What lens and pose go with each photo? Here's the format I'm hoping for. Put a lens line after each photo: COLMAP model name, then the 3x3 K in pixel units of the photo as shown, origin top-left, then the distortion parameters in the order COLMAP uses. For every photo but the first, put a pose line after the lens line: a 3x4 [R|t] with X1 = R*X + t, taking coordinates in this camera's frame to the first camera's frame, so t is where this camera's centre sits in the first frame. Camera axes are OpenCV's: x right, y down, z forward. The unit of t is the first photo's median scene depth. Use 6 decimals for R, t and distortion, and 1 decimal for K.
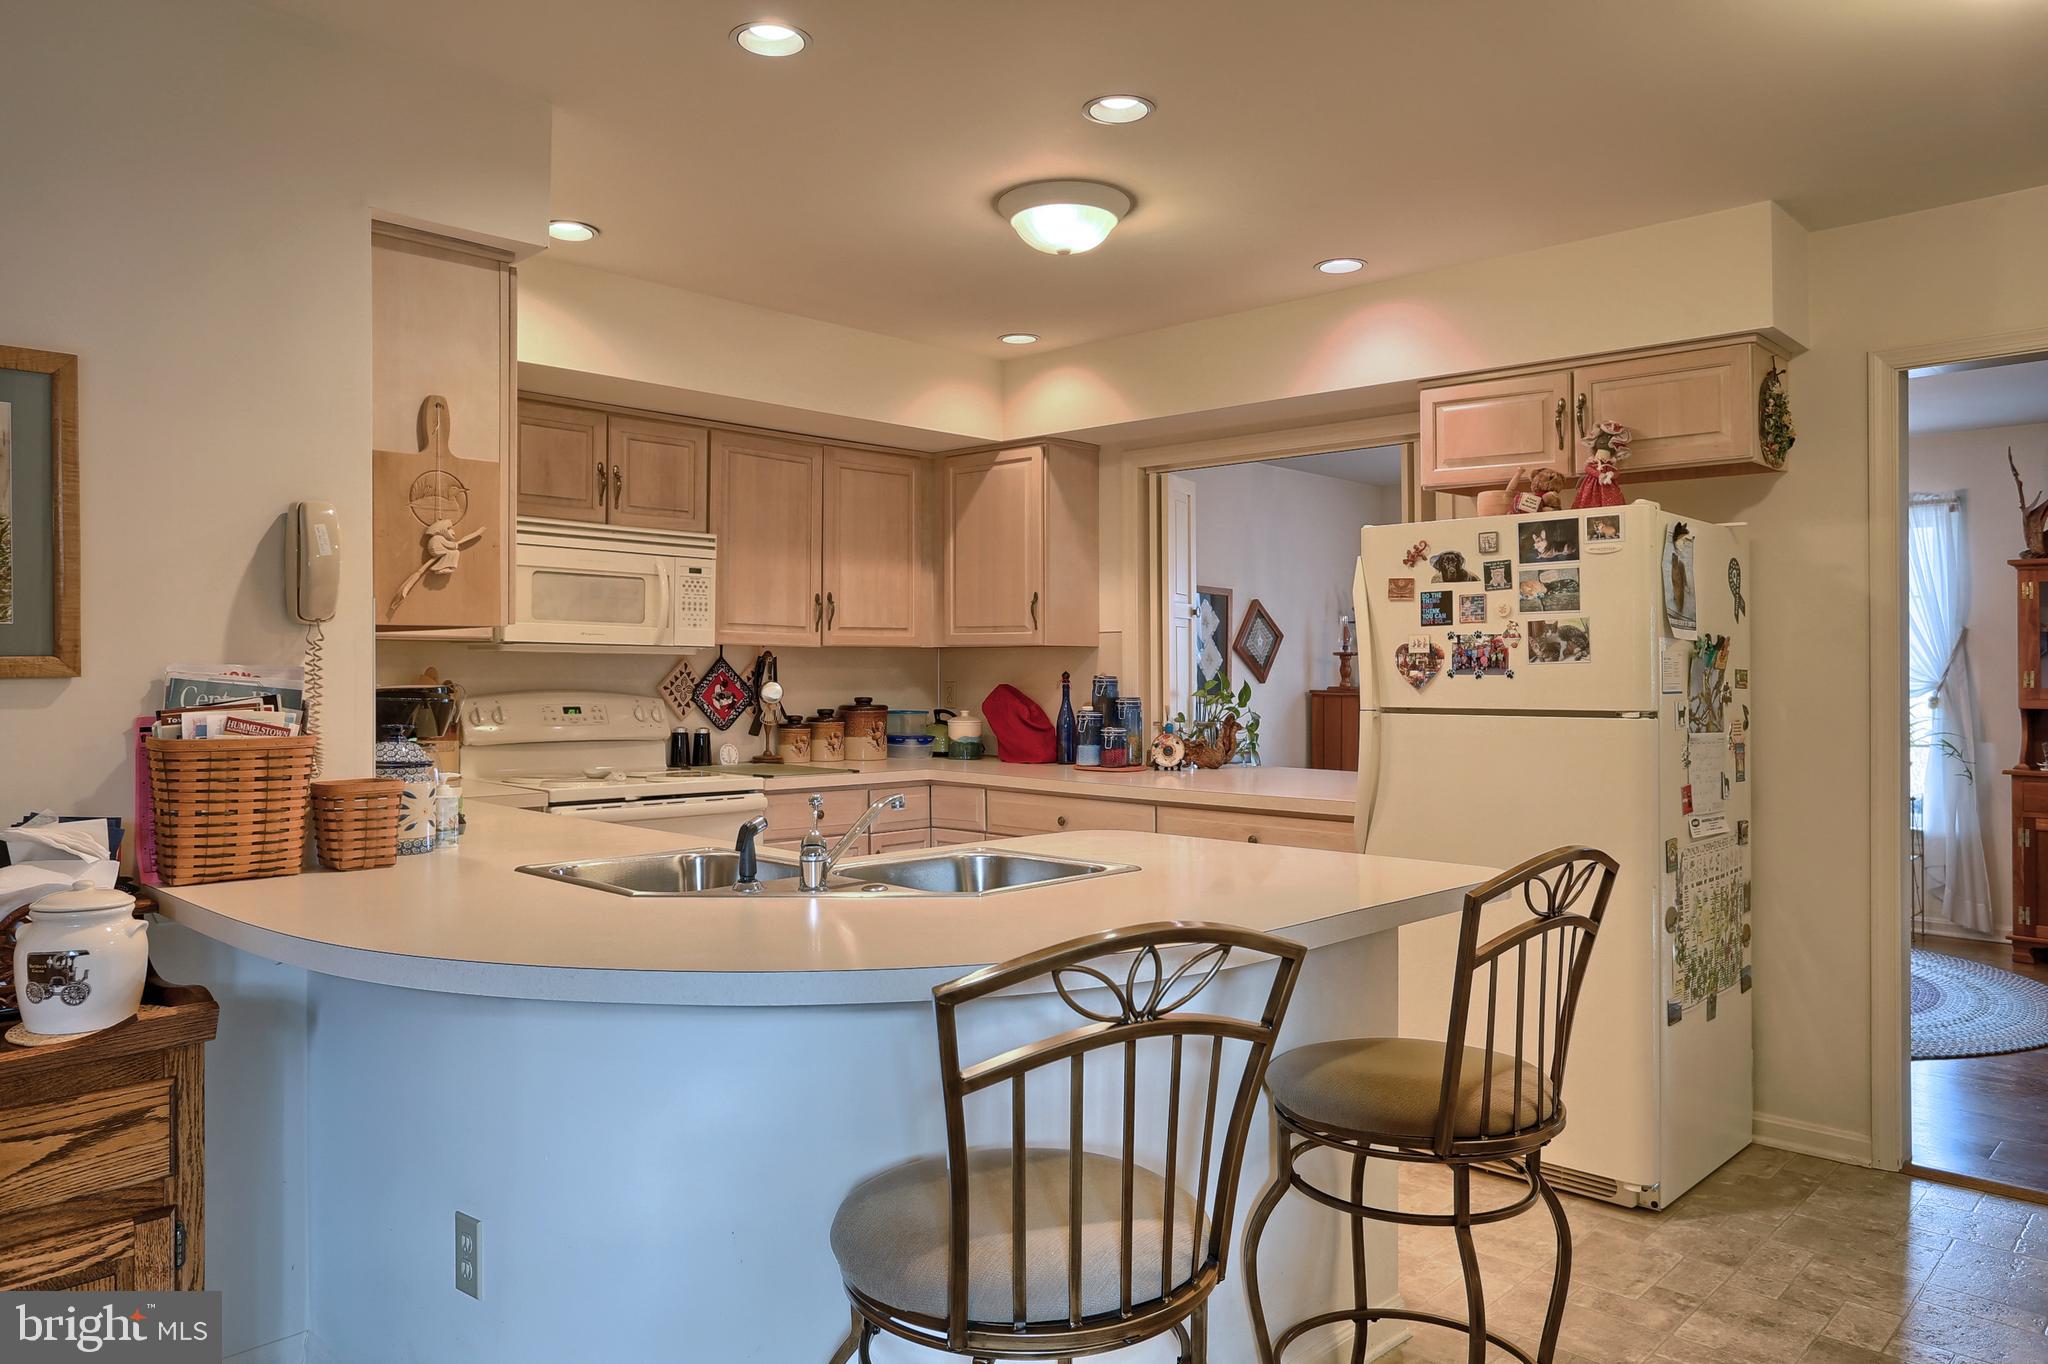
lens RADIAL K [[1398.0, 0, 1024.0], [0, 1398.0, 682.0], [0, 0, 1]] dist [0.000040, 0.000083]
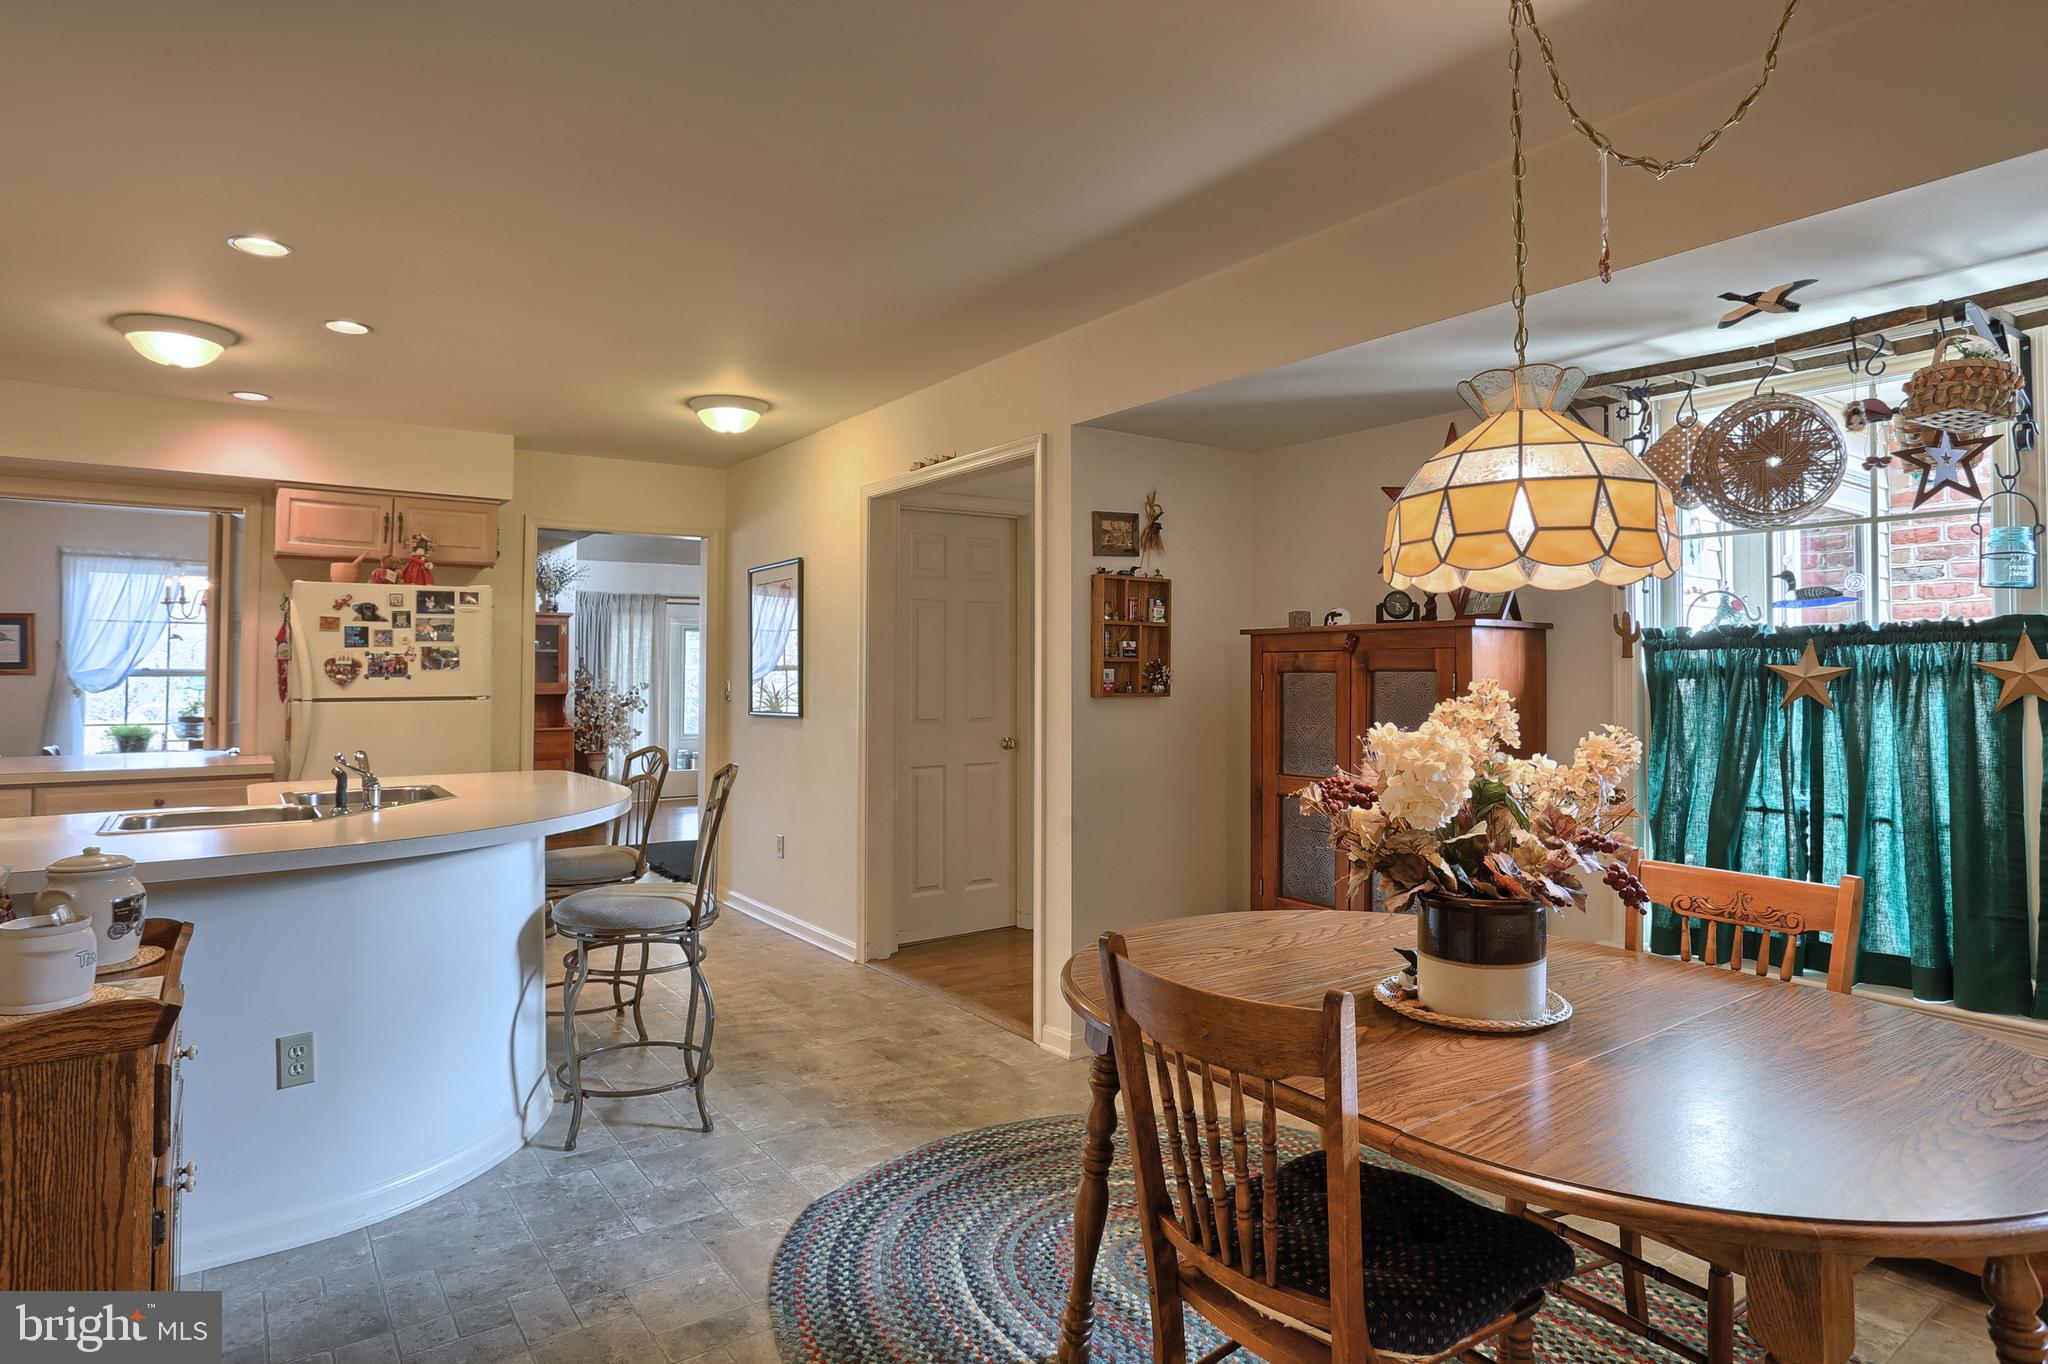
lens RADIAL K [[1092.5, 0, 1042.0], [0, 1092.5, 667.5], [0, 0, 1]] dist [-0.069886, 0.030891]
pose [[0.212087, 0.002518, 0.977248, -0.771901], [0.009110, 0.999948, -0.004554, -0.003862], [-0.977208, 0.009868, 0.212053, -0.047680]]
